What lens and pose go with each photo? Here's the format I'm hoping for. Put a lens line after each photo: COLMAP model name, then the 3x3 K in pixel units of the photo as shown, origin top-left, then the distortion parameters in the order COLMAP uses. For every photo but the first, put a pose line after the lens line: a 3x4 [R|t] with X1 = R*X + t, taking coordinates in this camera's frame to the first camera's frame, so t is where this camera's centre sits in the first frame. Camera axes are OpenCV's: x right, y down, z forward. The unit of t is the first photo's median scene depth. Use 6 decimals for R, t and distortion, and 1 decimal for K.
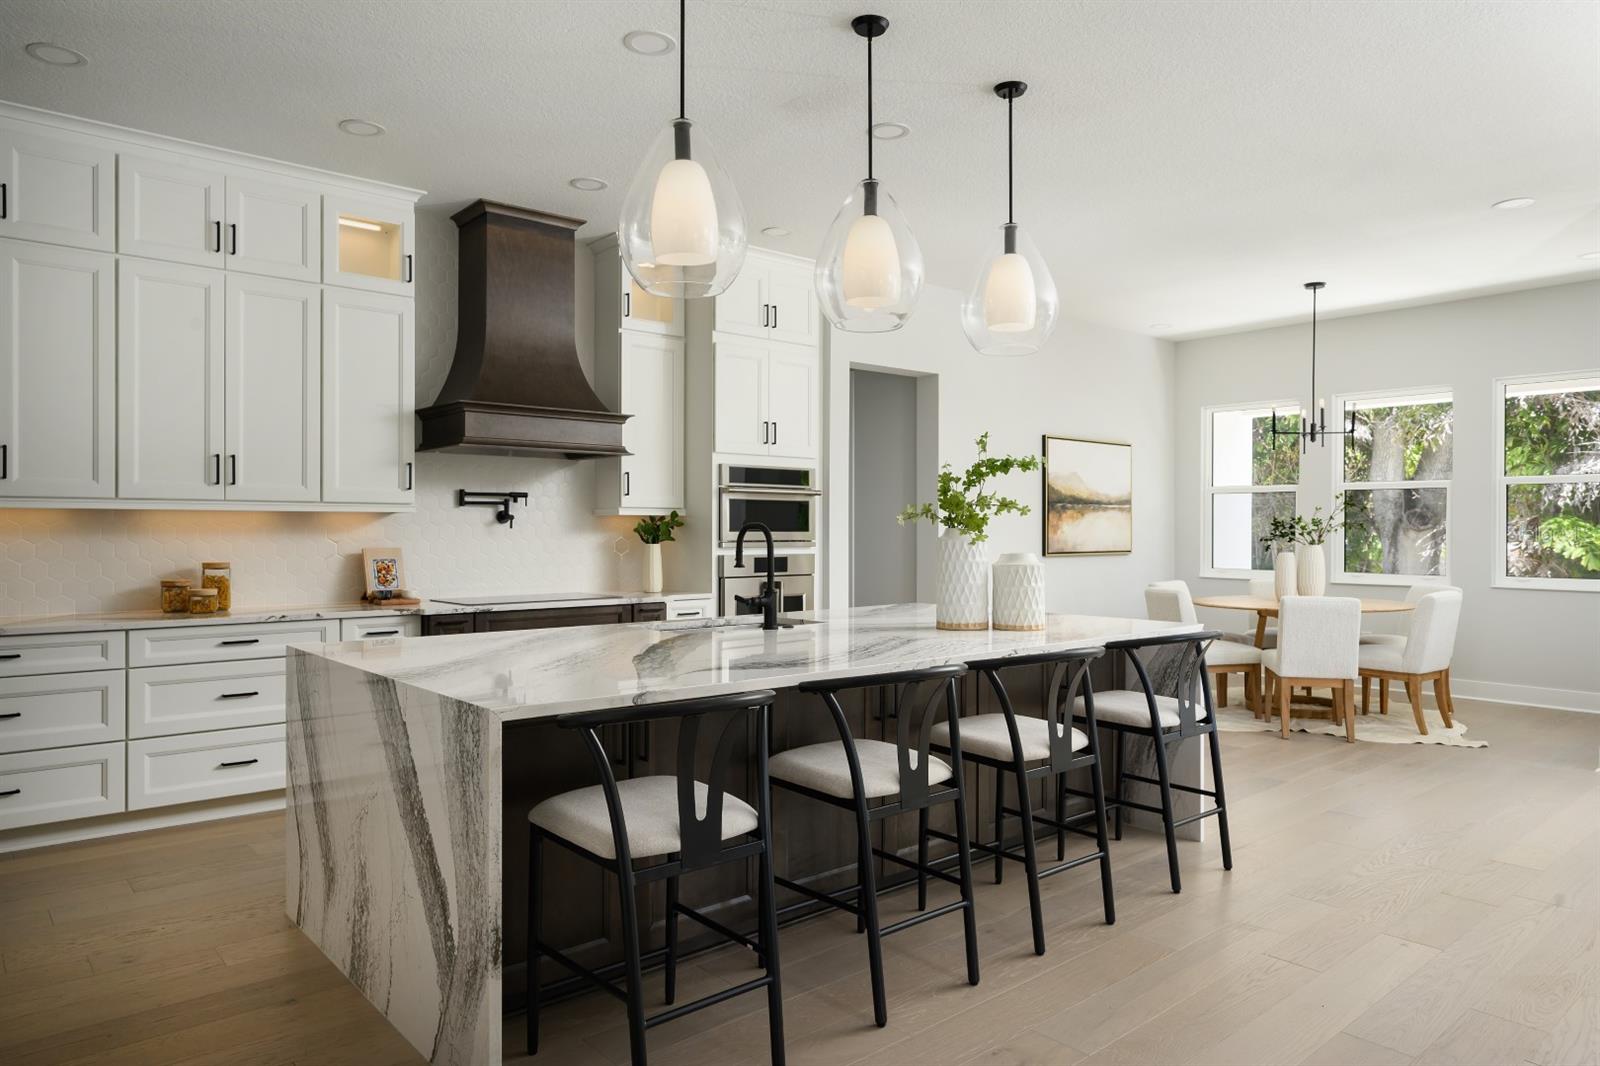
lens RADIAL K [[1045.6, 0, 794.0], [0, 1045.6, 531.6], [0, 0, 1]] dist [0.020839, 0.001854]
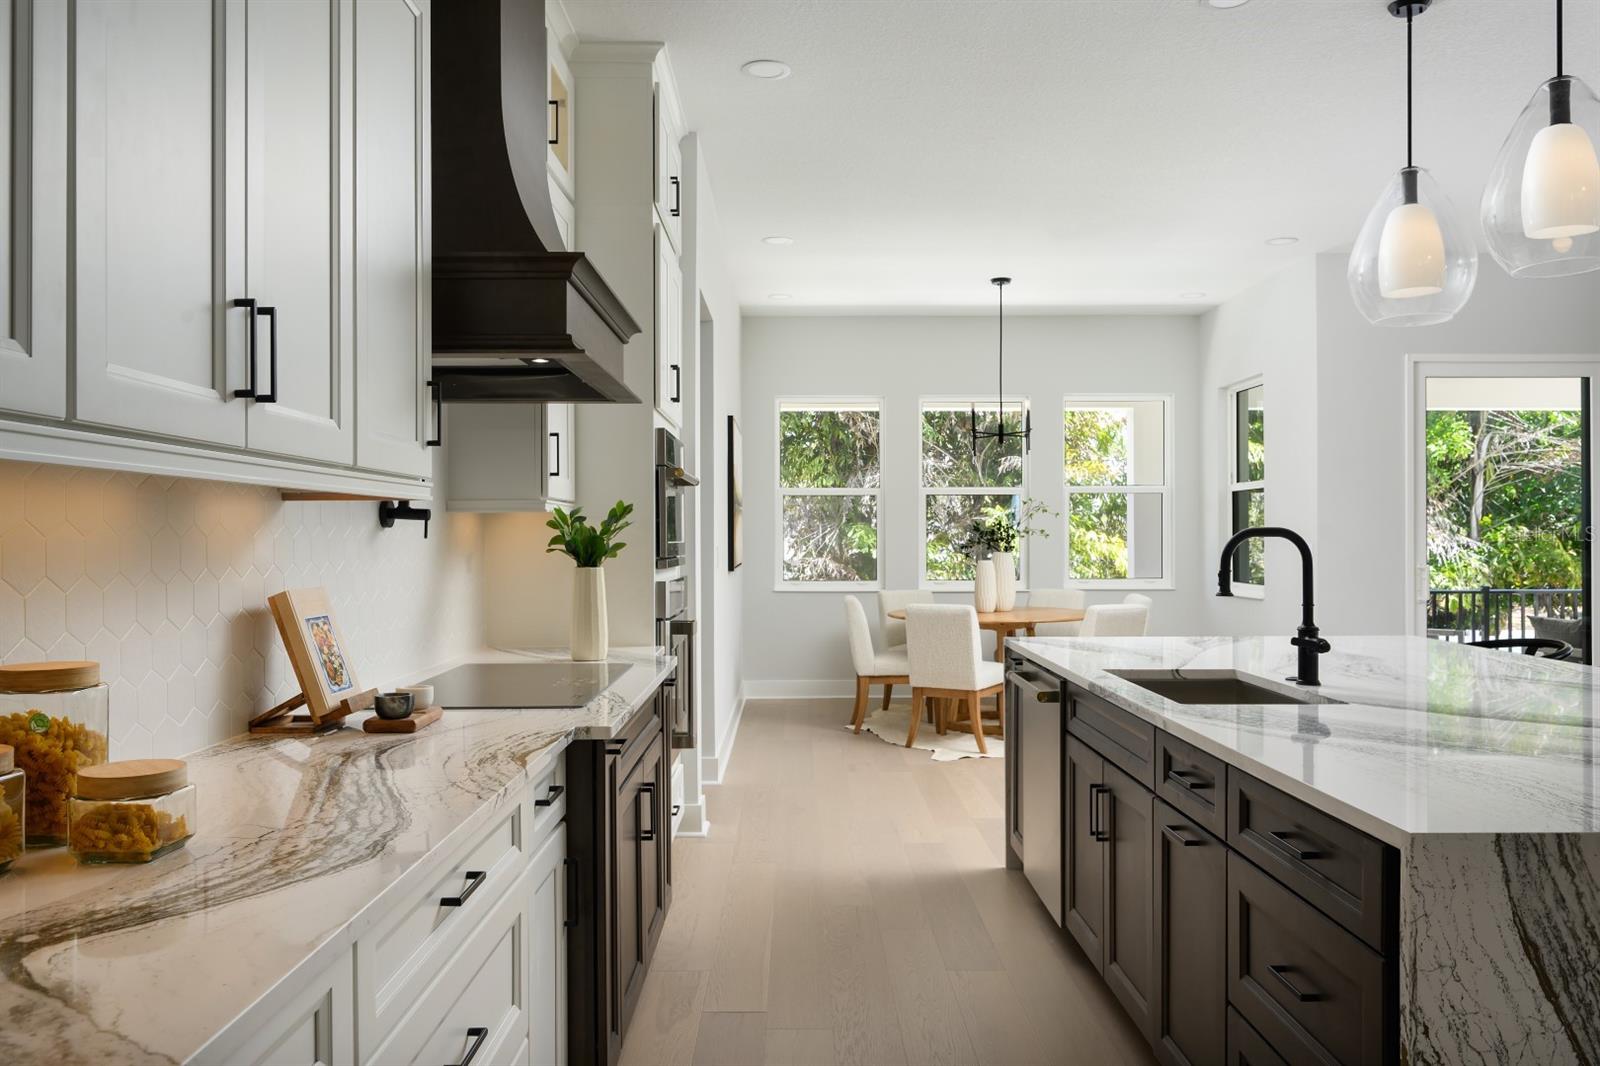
lens RADIAL K [[1233.5, 0, 797.3], [0, 1233.5, 531.9], [0, 0, 1]] dist [-0.036039, 0.001396]
pose [[0.652828, -0.001738, 0.757504, -0.643853], [0.008968, 0.999945, -0.005435, 0.000059], [-0.757453, 0.010341, 0.652808, 0.553301]]
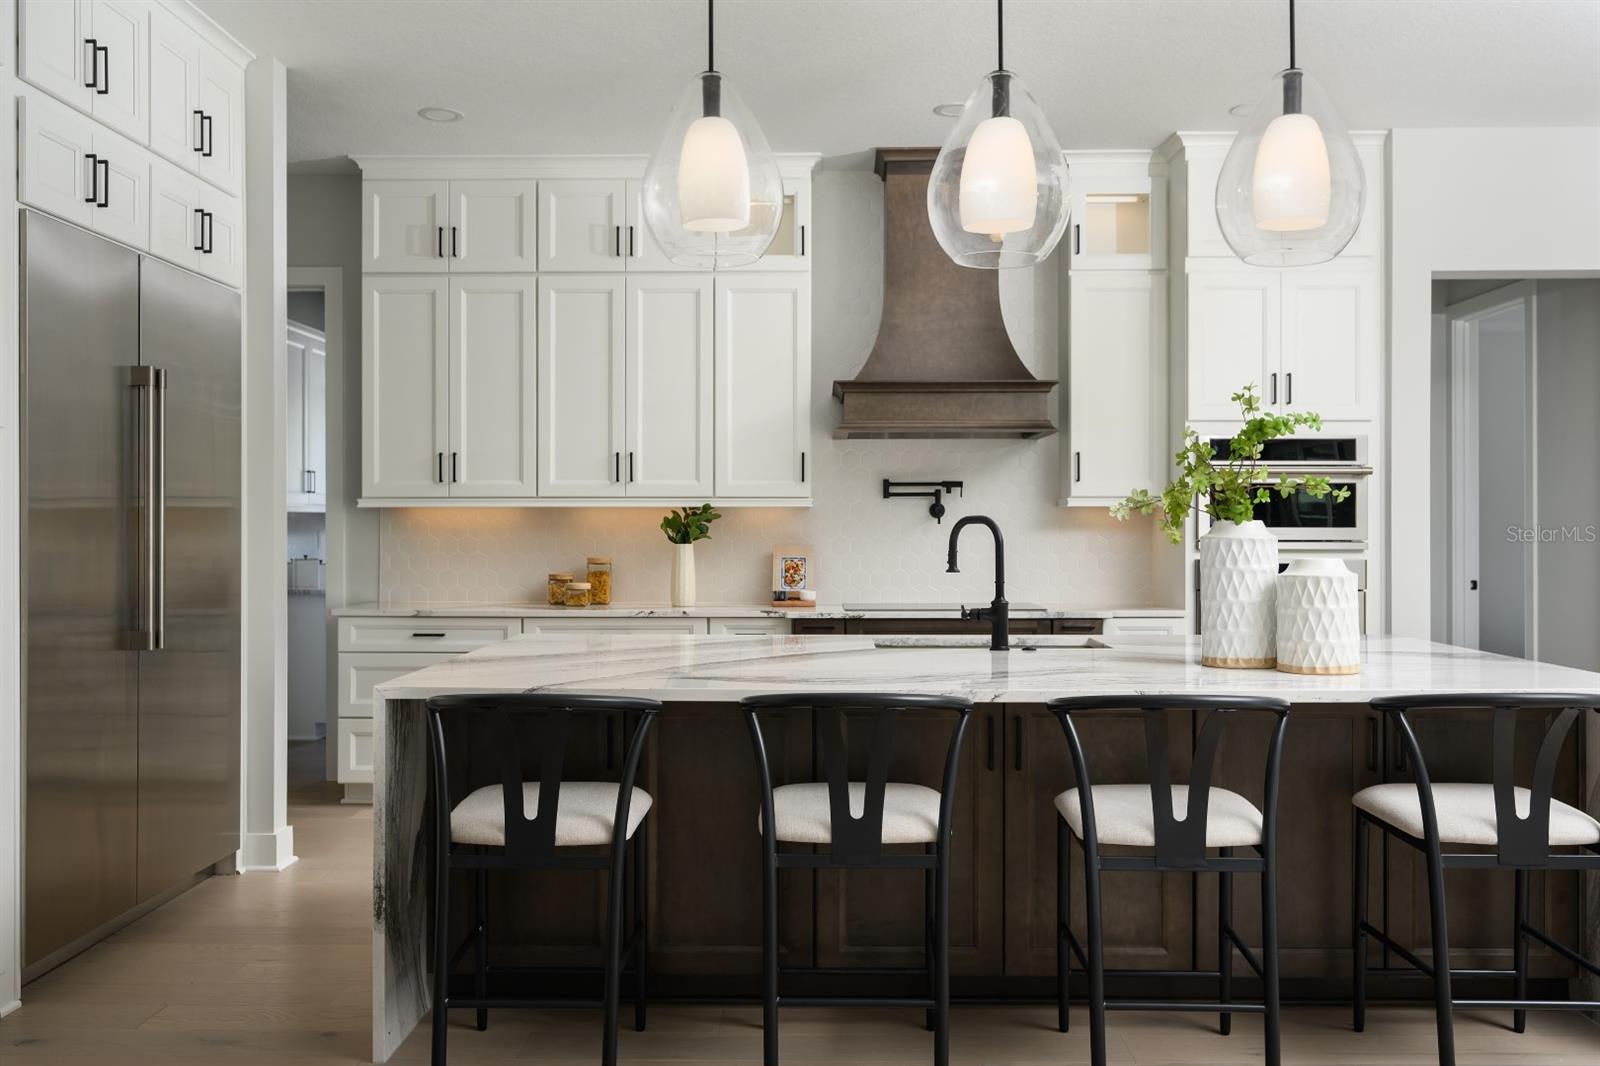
lens RADIAL K [[1397.7, 0, 797.4], [0, 1397.7, 534.9], [0, 0, 1]] dist [-0.017310, 0.002117]
pose [[0.744612, 0.002732, -0.667492, 0.433490], [-0.000623, 0.999994, 0.003398, 0.002162], [0.667497, -0.002115, 0.744609, 0.089093]]
